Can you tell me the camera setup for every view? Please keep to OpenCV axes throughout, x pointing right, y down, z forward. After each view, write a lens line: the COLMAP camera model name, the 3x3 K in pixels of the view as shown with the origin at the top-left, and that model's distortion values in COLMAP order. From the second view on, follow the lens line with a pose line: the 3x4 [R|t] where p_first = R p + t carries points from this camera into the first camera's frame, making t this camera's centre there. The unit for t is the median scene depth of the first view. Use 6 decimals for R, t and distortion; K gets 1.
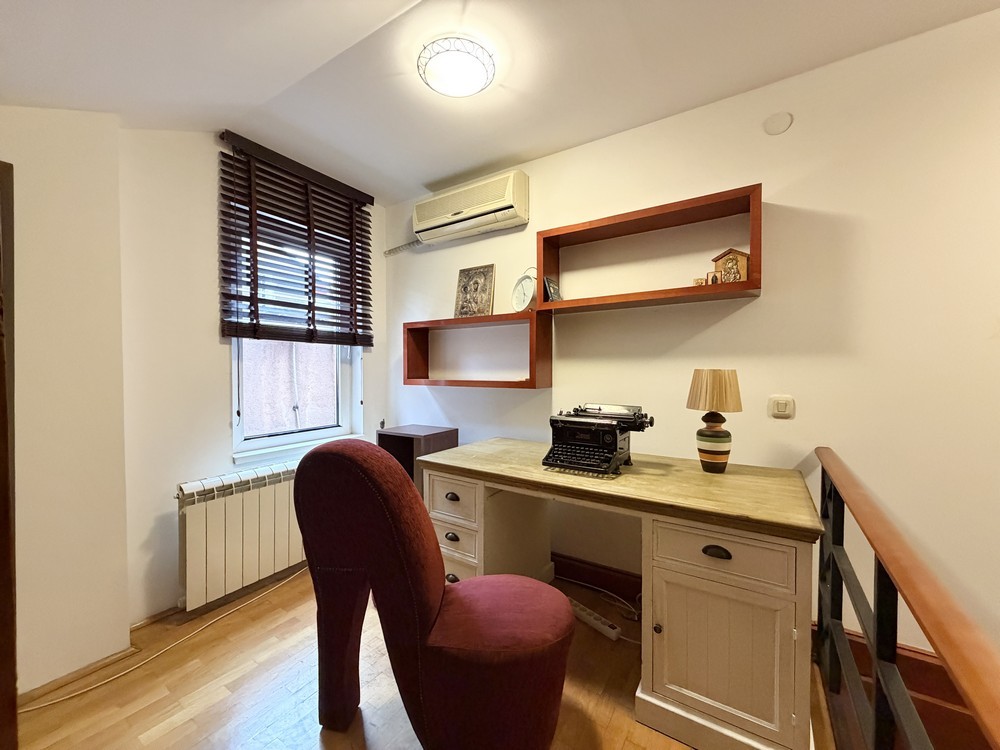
lens RADIAL K [[396.9, 0, 496.3], [0, 396.9, 376.6], [0, 0, 1]] dist [-0.000988, -0.000020]
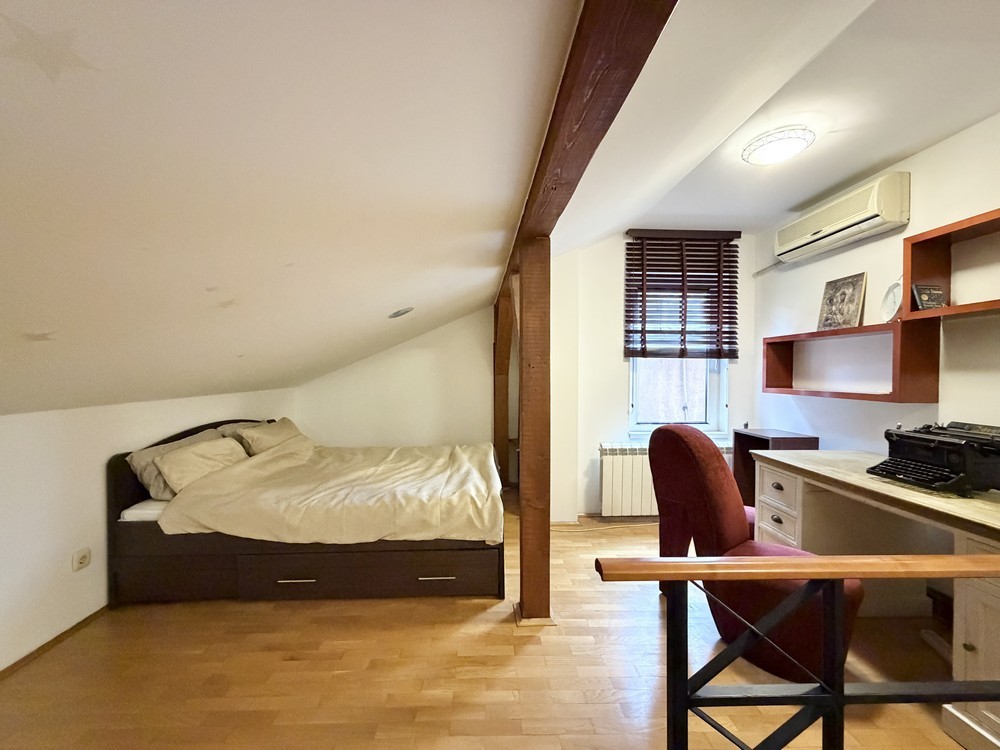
lens RADIAL K [[396.9, 0, 496.3], [0, 396.9, 376.6], [0, 0, 1]] dist [-0.000988, -0.000020]
pose [[0.572116, 0.013719, -0.820058, 0.311077], [-0.021250, 0.999772, 0.001900, -0.013108], [0.819898, 0.016339, 0.572277, -0.324985]]
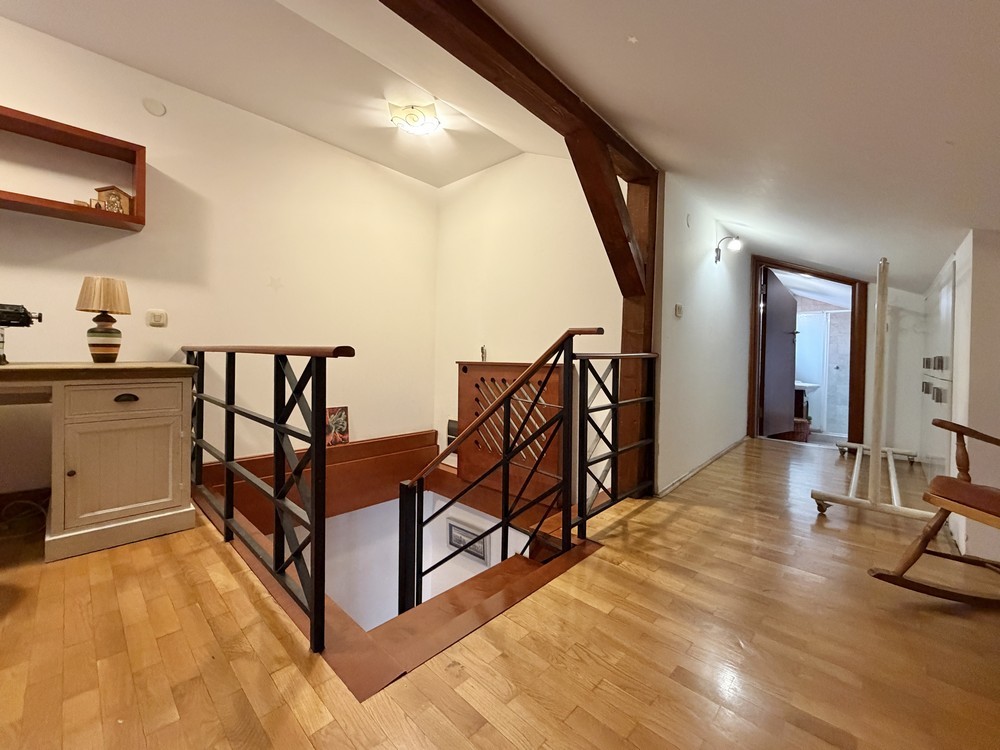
lens RADIAL K [[408.1, 0, 497.2], [0, 408.1, 362.5], [0, 0, 1]] dist [-0.001796, -0.000291]
pose [[0.172733, -0.012590, 0.984888, -0.356328], [-0.010828, 0.999834, 0.014680, 0.151577], [-0.984909, -0.013200, 0.172568, -0.306269]]
